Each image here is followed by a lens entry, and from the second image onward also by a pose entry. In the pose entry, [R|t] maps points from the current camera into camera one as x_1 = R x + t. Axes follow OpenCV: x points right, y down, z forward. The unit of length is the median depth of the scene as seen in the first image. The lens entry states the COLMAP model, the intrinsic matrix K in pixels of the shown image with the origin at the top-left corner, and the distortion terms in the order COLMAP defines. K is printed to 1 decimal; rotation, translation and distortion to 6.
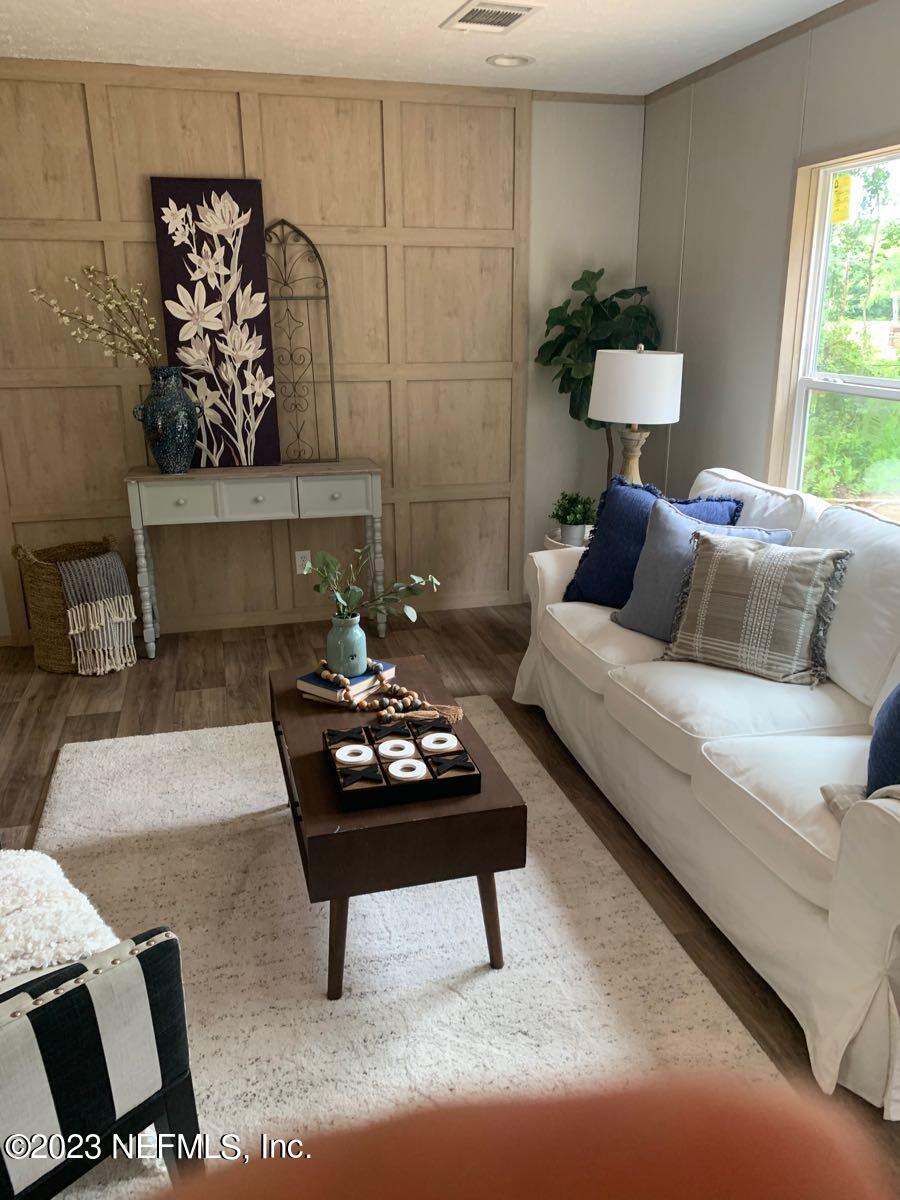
lens RADIAL K [[932.8, 0, 459.3], [0, 932.8, 614.7], [0, 0, 1]] dist [-0.012036, -0.006649]
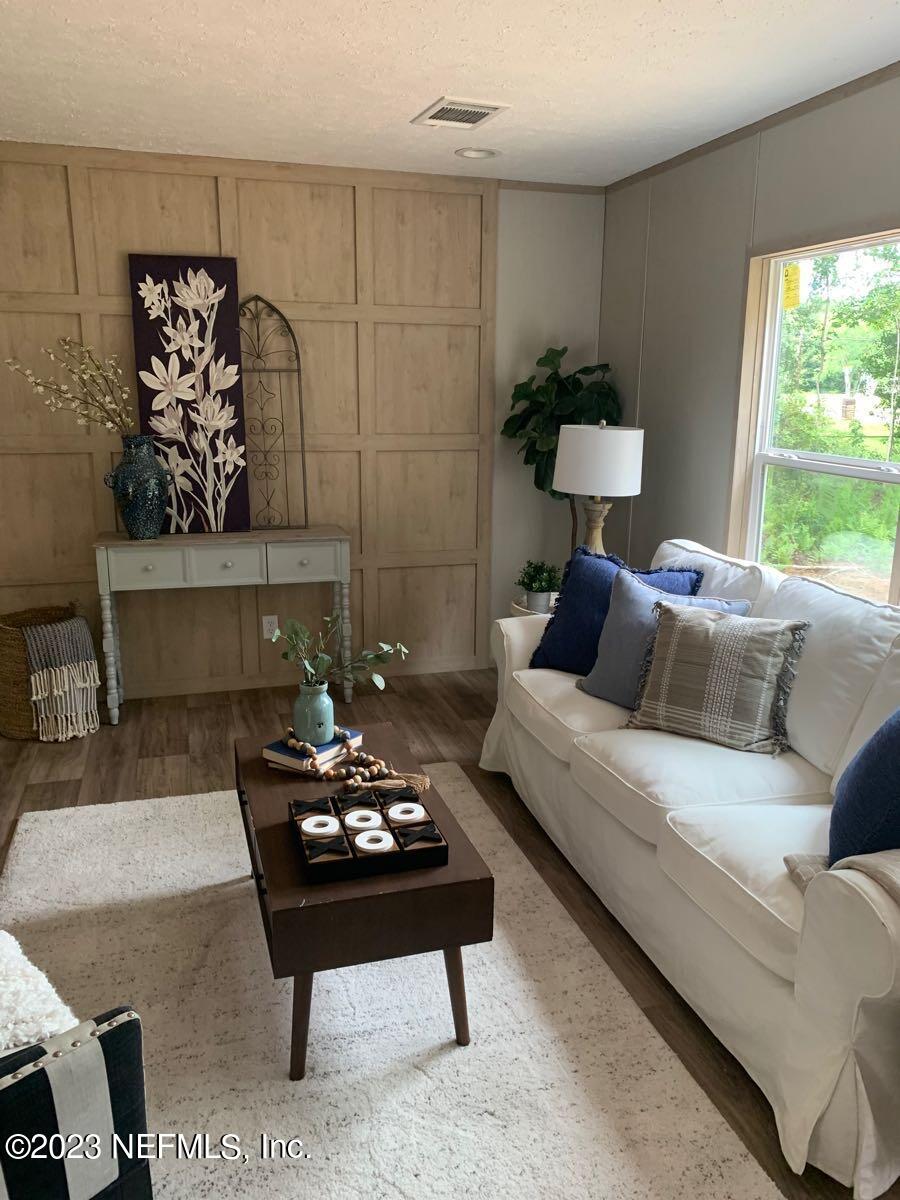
lens RADIAL K [[932.8, 0, 457.1], [0, 932.8, 601.8], [0, 0, 1]] dist [-0.012036, -0.006649]
pose [[0.999414, 0.005666, 0.033748, -0.001119], [-0.002943, 0.996775, -0.080197, -0.005011], [-0.034093, 0.080051, 0.996208, -0.009129]]
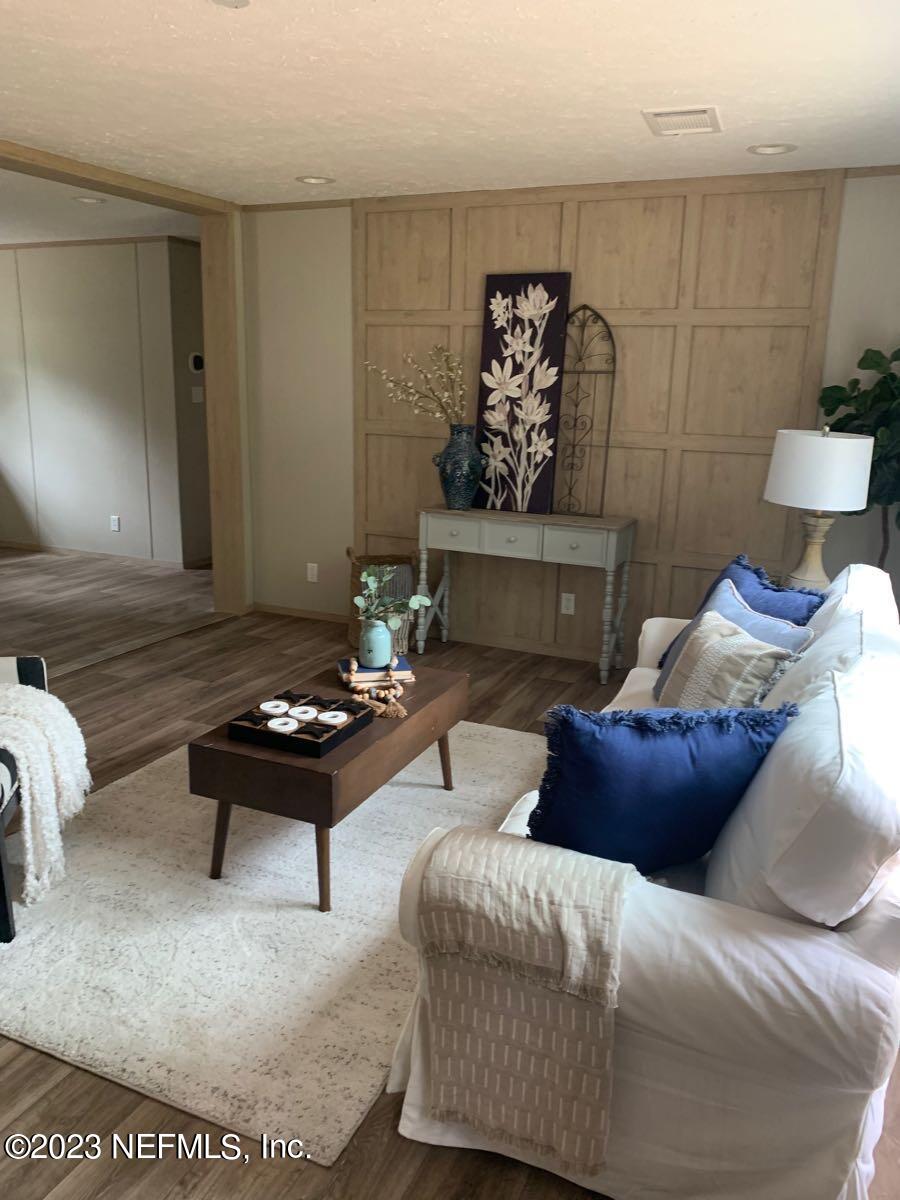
lens RADIAL K [[932.8, 0, 451.3], [0, 932.8, 607.1], [0, 0, 1]] dist [-0.012036, -0.006649]
pose [[0.760231, 0.173370, -0.626092, 0.514261], [-0.221570, 0.975144, 0.000984, -0.027462], [0.610700, 0.137976, 0.779749, 0.056868]]
